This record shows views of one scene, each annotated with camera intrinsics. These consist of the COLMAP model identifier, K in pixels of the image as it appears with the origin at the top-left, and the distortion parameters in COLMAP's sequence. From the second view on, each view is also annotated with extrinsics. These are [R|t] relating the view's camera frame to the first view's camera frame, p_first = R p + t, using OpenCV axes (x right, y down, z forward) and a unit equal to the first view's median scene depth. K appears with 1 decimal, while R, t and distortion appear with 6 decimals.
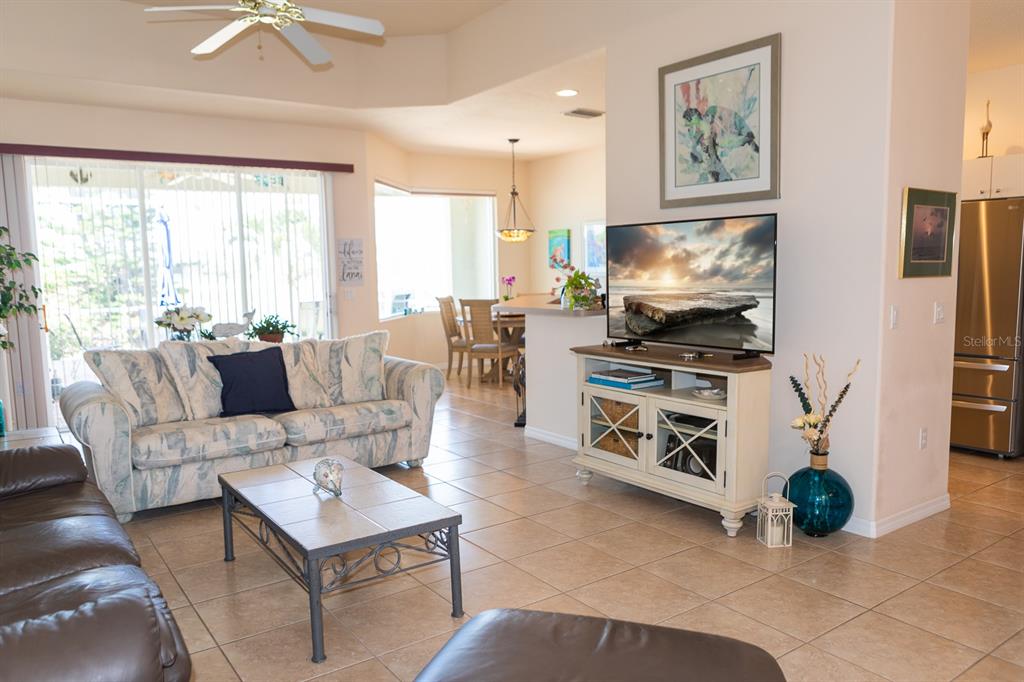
lens RADIAL K [[753.0, 0, 512.0], [0, 753.0, 341.0], [0, 0, 1]] dist [0.000789, 0.000904]
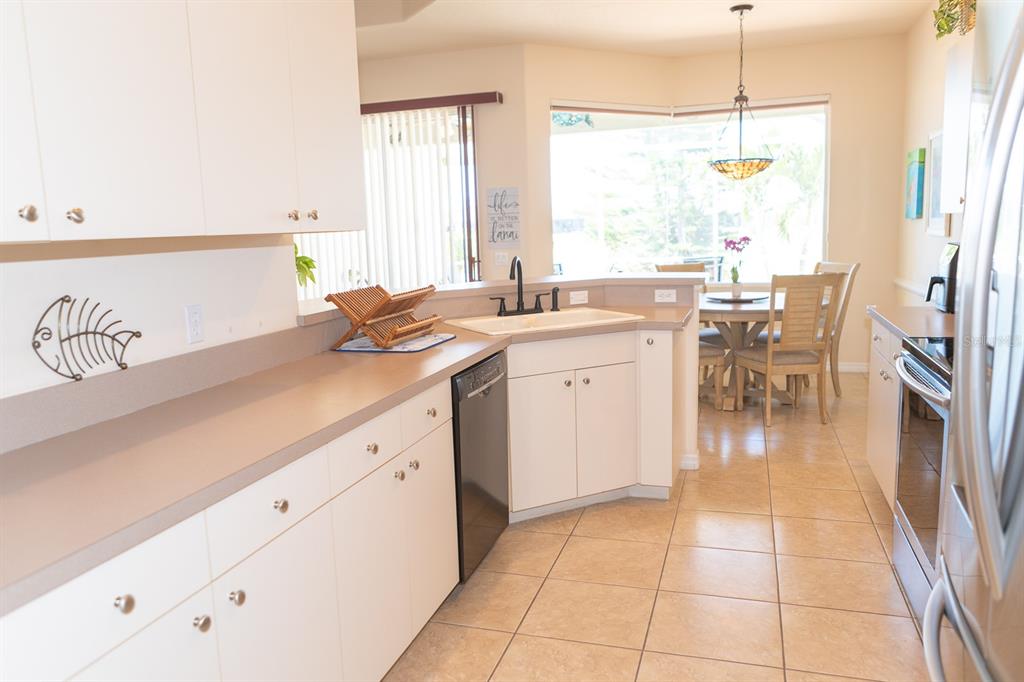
lens RADIAL K [[745.5, 0, 512.0], [0, 745.5, 341.0], [0, 0, 1]] dist [0.004597, 0.000267]
pose [[0.607121, 0.119008, -0.785647, 0.417182], [-0.059888, 0.992762, 0.104101, -0.059090], [0.792349, -0.016151, 0.609854, 0.530773]]
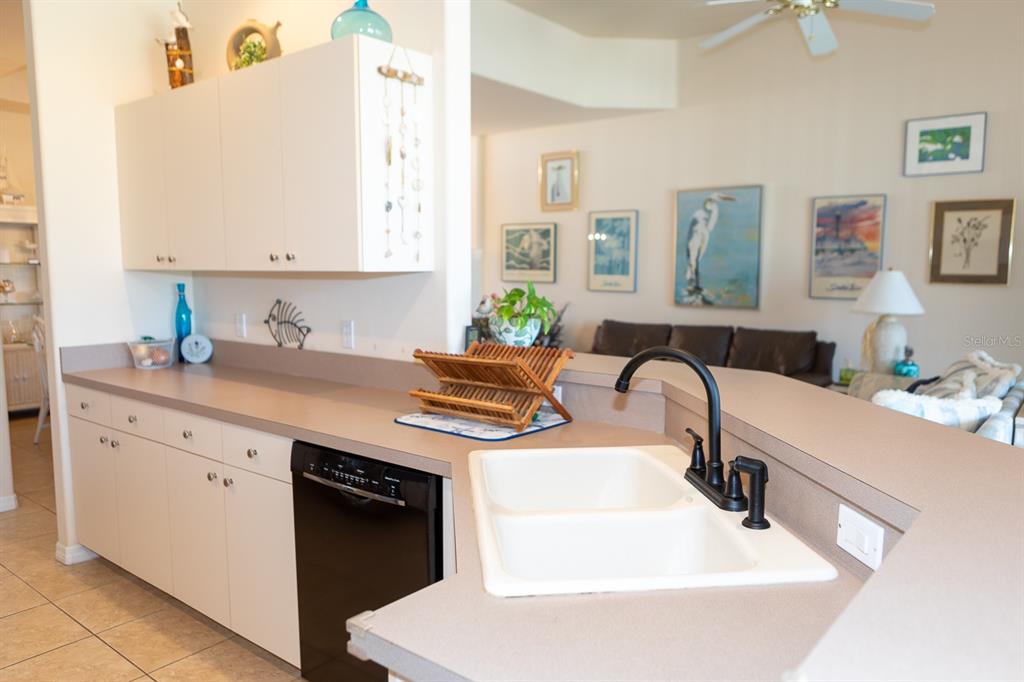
lens RADIAL K [[745.5, 0, 512.0], [0, 745.5, 341.0], [0, 0, 1]] dist [0.004597, 0.000267]
pose [[-0.962733, 0.049759, -0.265836, 0.142311], [-0.009022, 0.976473, 0.215450, -0.109221], [0.270302, 0.209819, -0.939634, 0.992101]]
